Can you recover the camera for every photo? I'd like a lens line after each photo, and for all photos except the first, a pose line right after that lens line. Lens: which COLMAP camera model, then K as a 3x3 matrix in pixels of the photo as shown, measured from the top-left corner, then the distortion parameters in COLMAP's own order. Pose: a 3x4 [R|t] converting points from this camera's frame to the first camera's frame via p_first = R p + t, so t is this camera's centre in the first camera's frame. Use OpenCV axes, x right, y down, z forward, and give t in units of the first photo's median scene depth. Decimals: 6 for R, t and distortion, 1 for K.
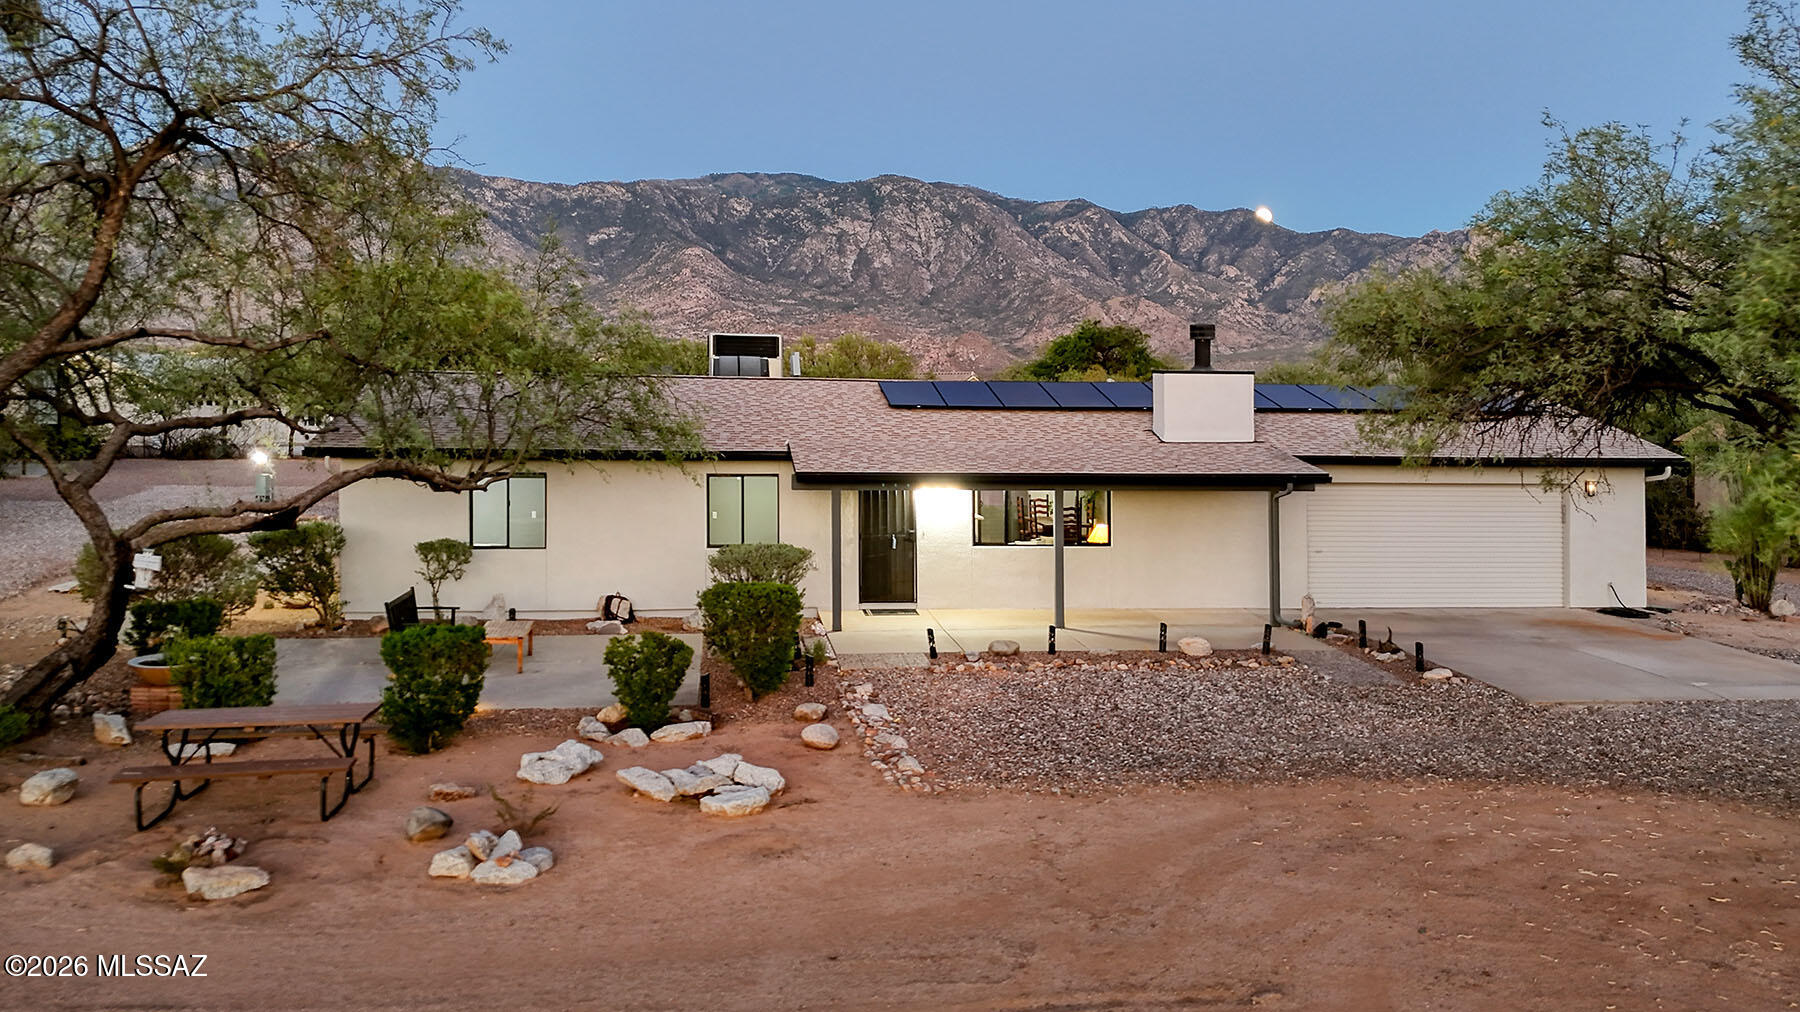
lens RADIAL K [[1416.8, 0, 868.6], [0, 1416.8, 429.5], [0, 0, 1]] dist [0.081900, -0.100835]
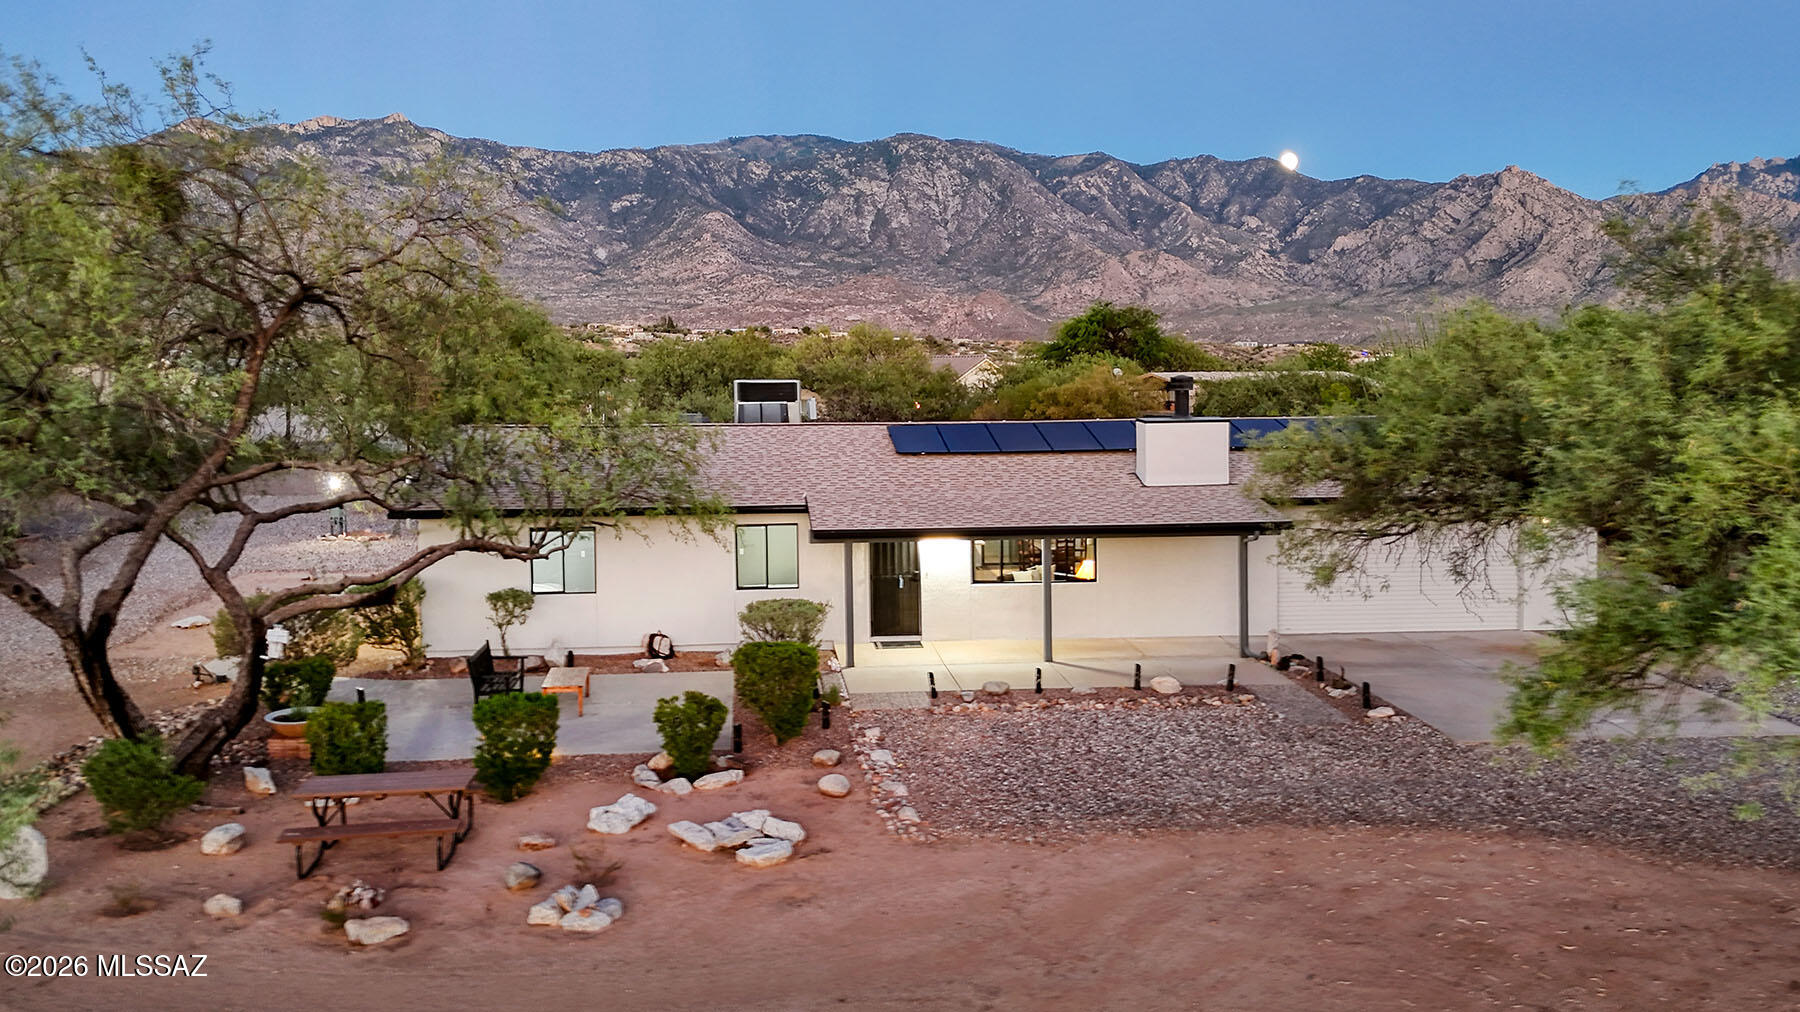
lens RADIAL K [[1414.9, 0, 808.8], [0, 1414.9, 427.0], [0, 0, 1]] dist [0.070978, -0.082053]
pose [[0.998172, -0.015373, -0.058446, 0.013723], [0.017562, 0.999156, 0.037133, -0.094007], [0.057826, -0.038091, 0.997600, -0.130552]]
